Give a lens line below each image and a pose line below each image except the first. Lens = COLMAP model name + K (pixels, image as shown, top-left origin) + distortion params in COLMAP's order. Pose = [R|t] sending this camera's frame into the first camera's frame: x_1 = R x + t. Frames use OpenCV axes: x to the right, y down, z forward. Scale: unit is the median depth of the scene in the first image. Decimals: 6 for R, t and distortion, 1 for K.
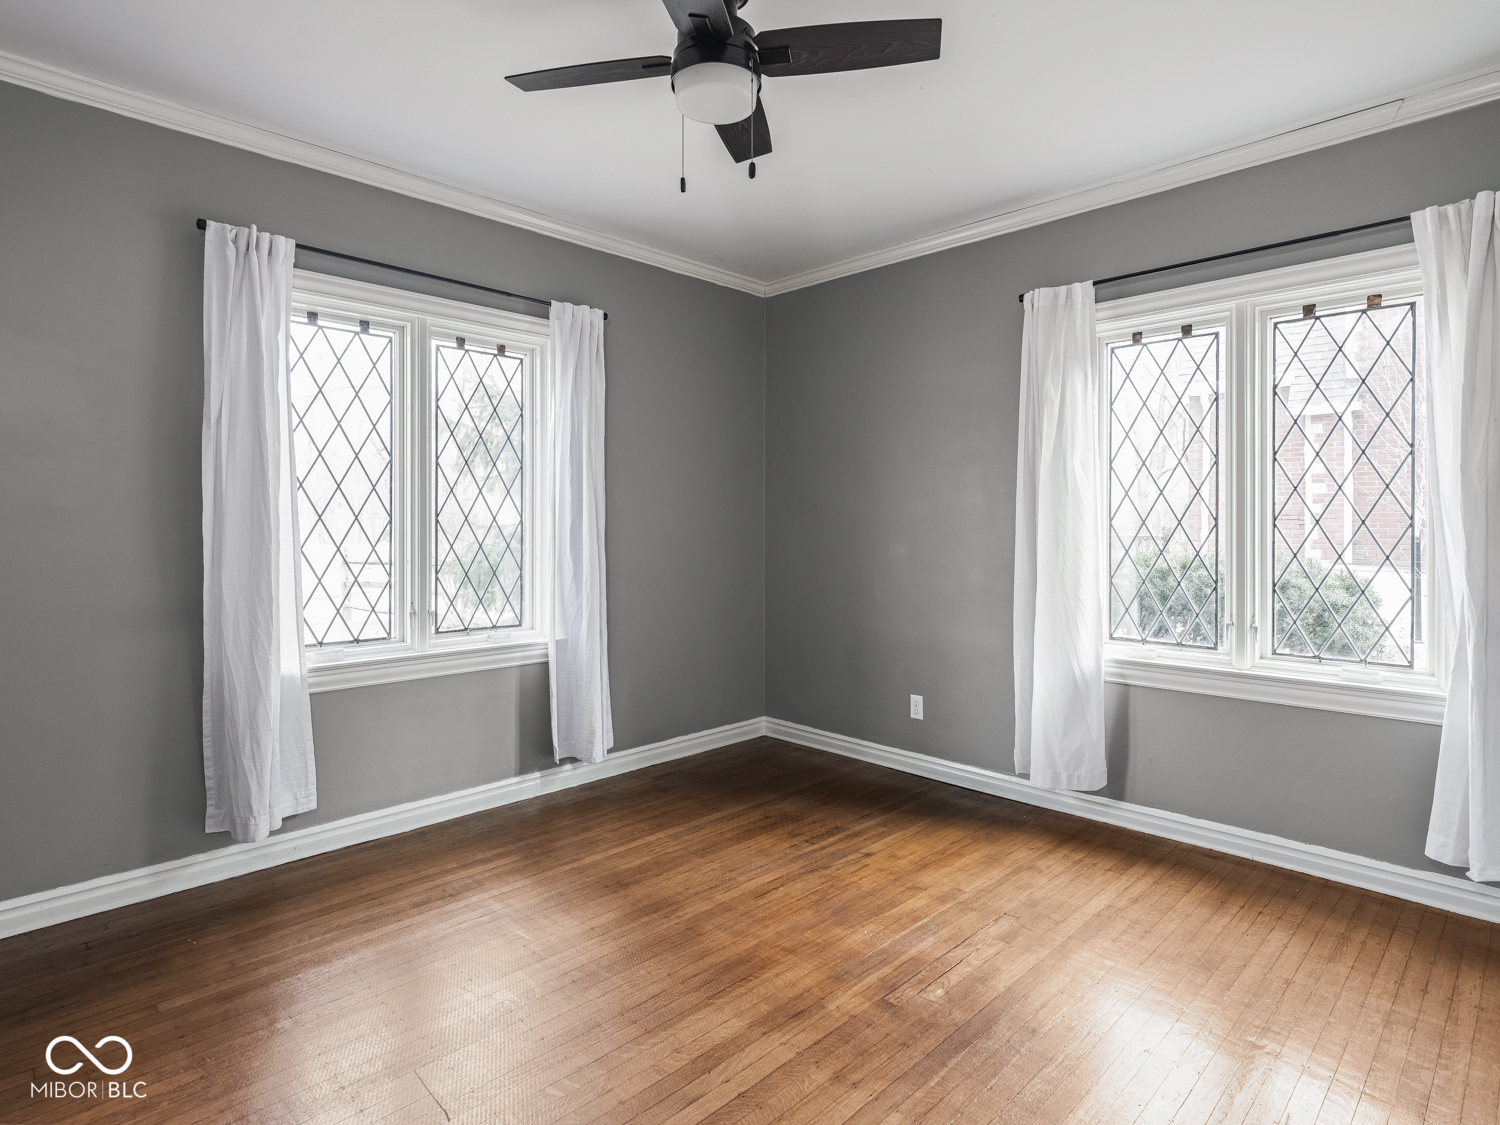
lens RADIAL K [[816.4, 0, 747.1], [0, 816.4, 534.8], [0, 0, 1]] dist [0.003372, -0.000546]
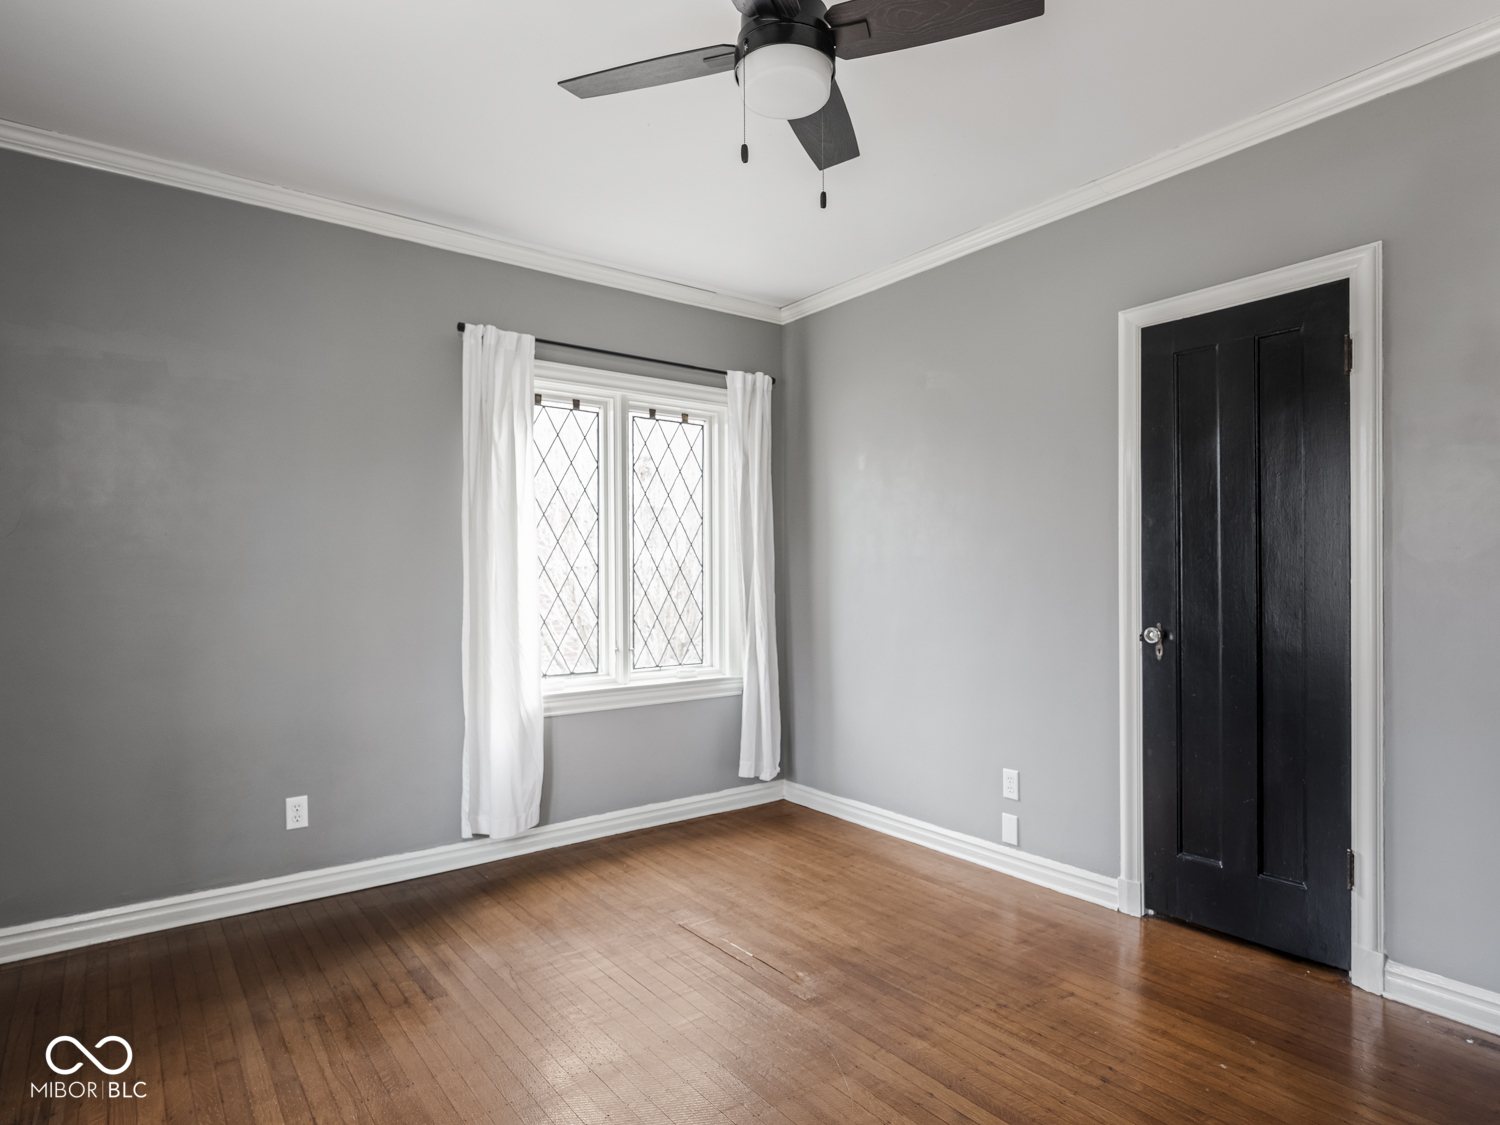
lens RADIAL K [[840.5, 0, 747.6], [0, 840.5, 581.0], [0, 0, 1]] dist [0.006306, 0.000537]
pose [[0.141029, -0.008415, 0.989970, -0.661819], [0.016137, 0.999851, 0.006200, -0.000370], [-0.989874, 0.015100, 0.141144, 0.630104]]
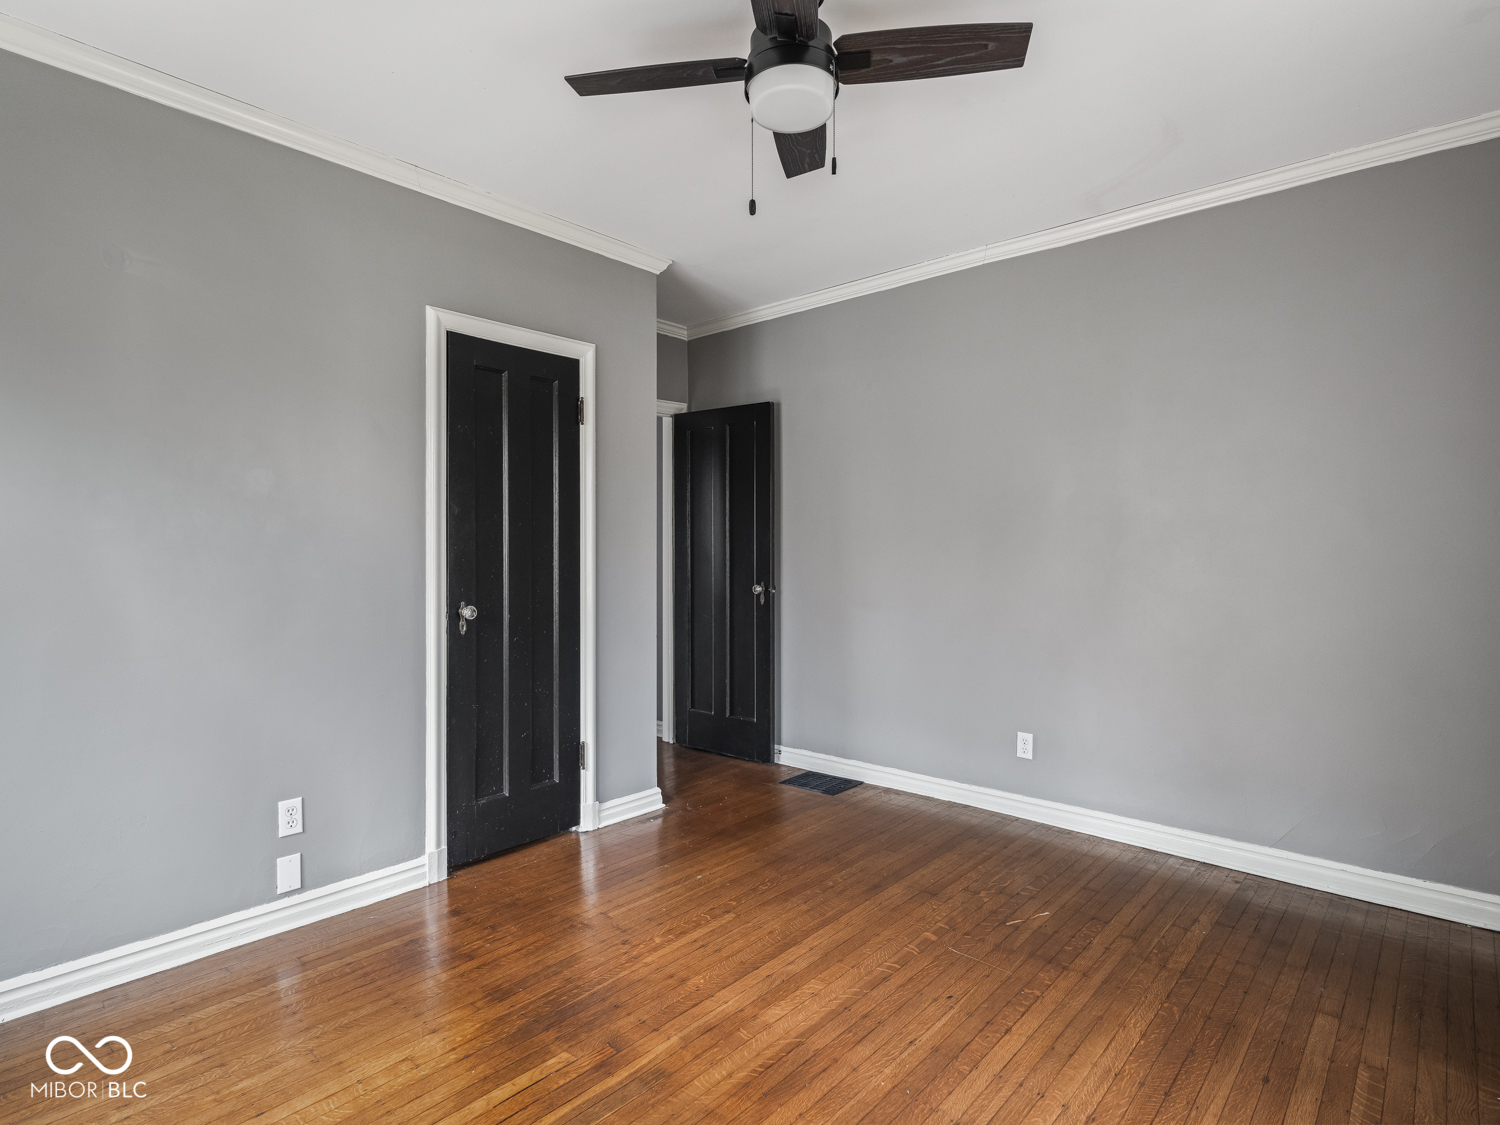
lens RADIAL K [[810.6, 0, 752.4], [0, 810.6, 543.1], [0, 0, 1]] dist [0.002142, -0.002081]
pose [[-0.997933, 0.000572, -0.064266, 0.049466], [0.000479, 0.999999, 0.001468, -0.014368], [0.064267, 0.001434, -0.997932, 1.348821]]
